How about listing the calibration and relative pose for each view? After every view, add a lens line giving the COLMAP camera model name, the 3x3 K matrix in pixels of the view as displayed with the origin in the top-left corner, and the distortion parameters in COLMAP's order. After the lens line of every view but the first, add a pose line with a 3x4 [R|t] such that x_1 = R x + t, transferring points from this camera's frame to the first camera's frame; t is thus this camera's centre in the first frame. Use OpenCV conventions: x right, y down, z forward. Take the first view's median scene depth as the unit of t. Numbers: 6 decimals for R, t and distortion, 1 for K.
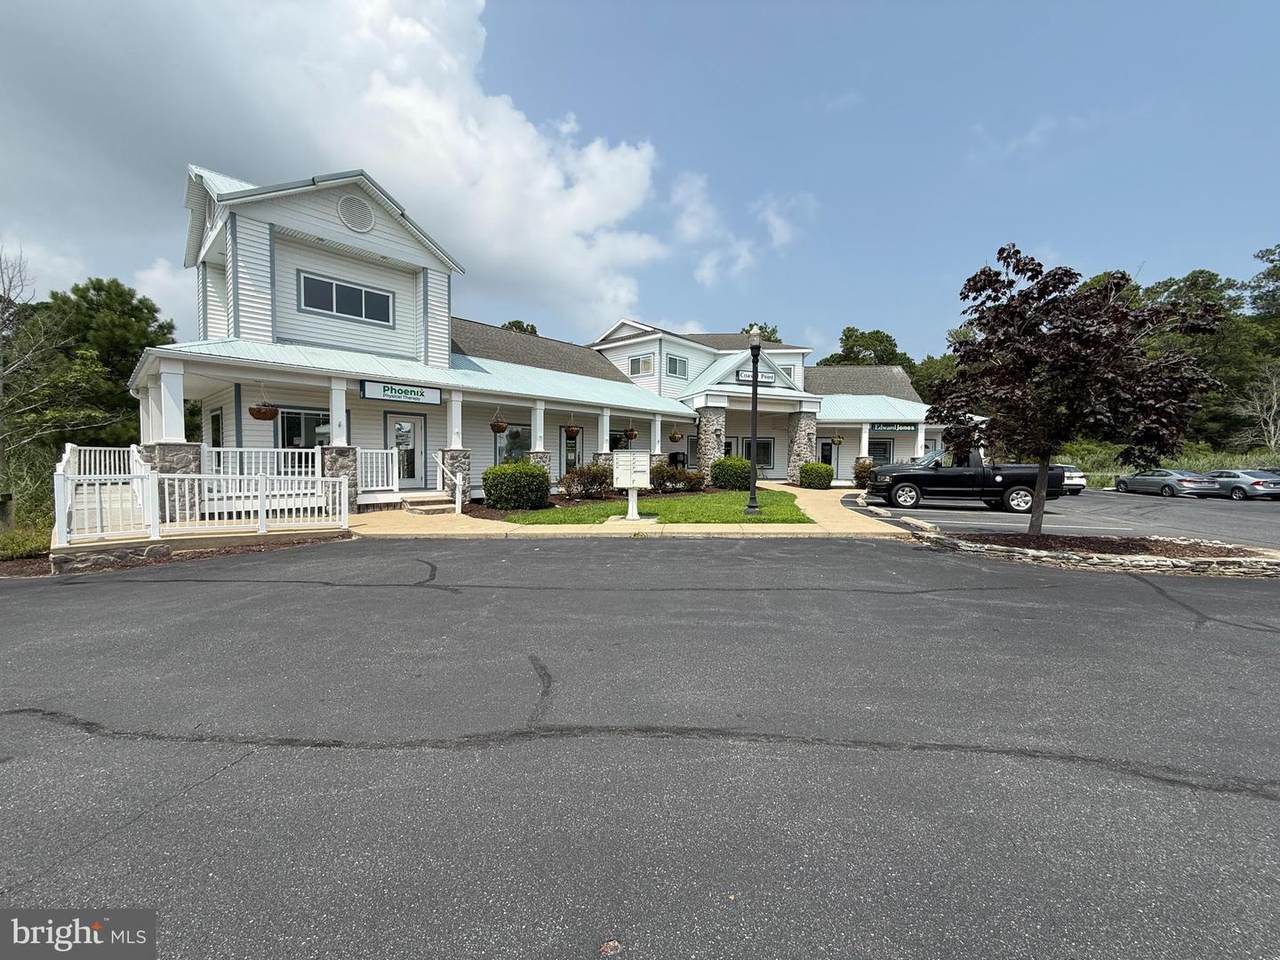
lens RADIAL K [[516.0, 0, 640.0], [0, 516.0, 480.0], [0, 0, 1]] dist [-0.033908, 0.000067]
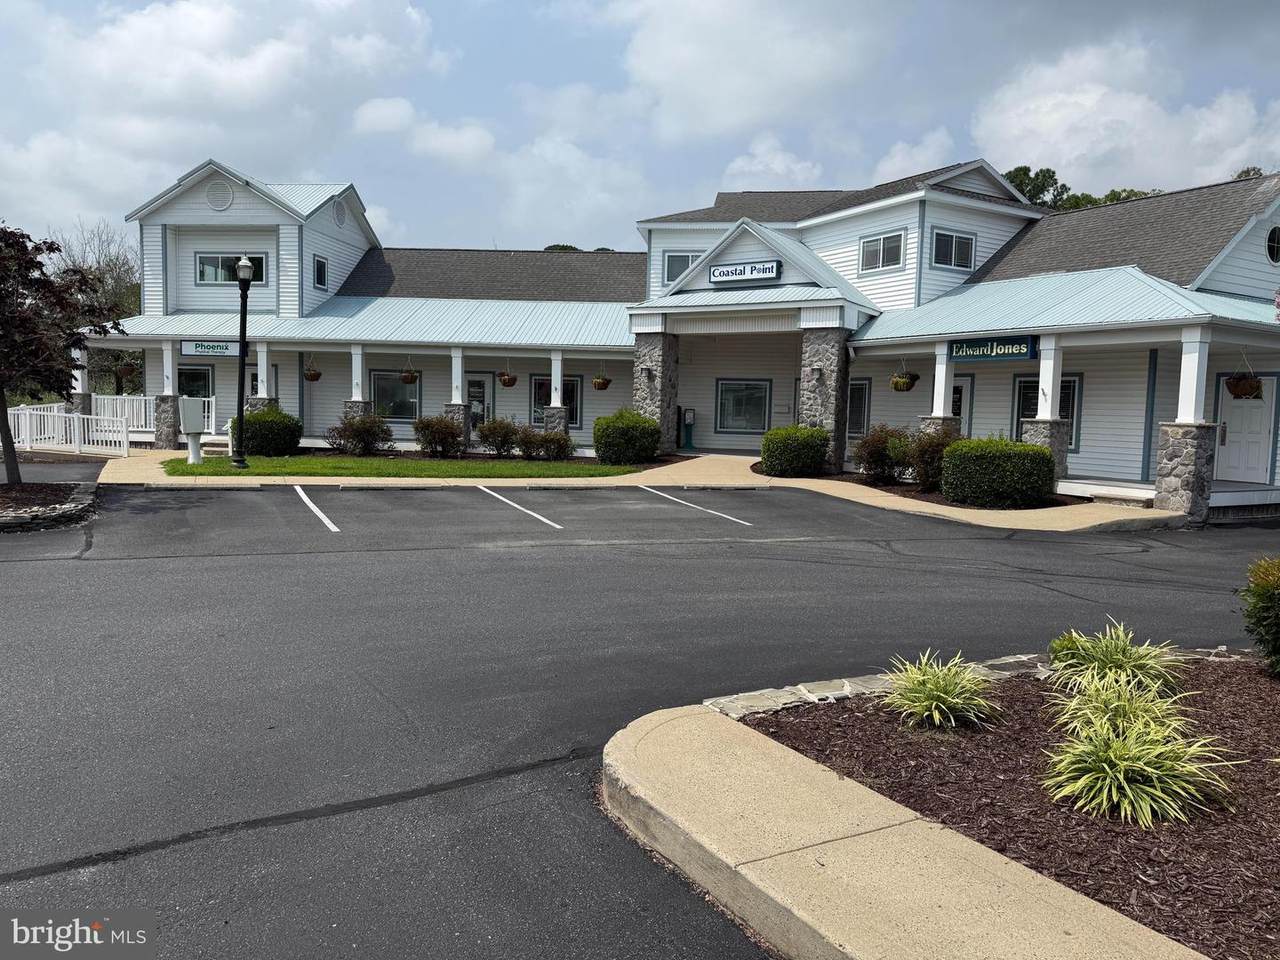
lens RADIAL K [[927.4, 0, 640.0], [0, 927.4, 480.0], [0, 0, 1]] dist [-0.049883, -0.001715]
pose [[0.596875, 0.064380, -0.799747, 1.662023], [-0.057255, 0.997652, 0.037581, -0.007004], [0.800288, 0.023359, 0.599160, 0.509240]]
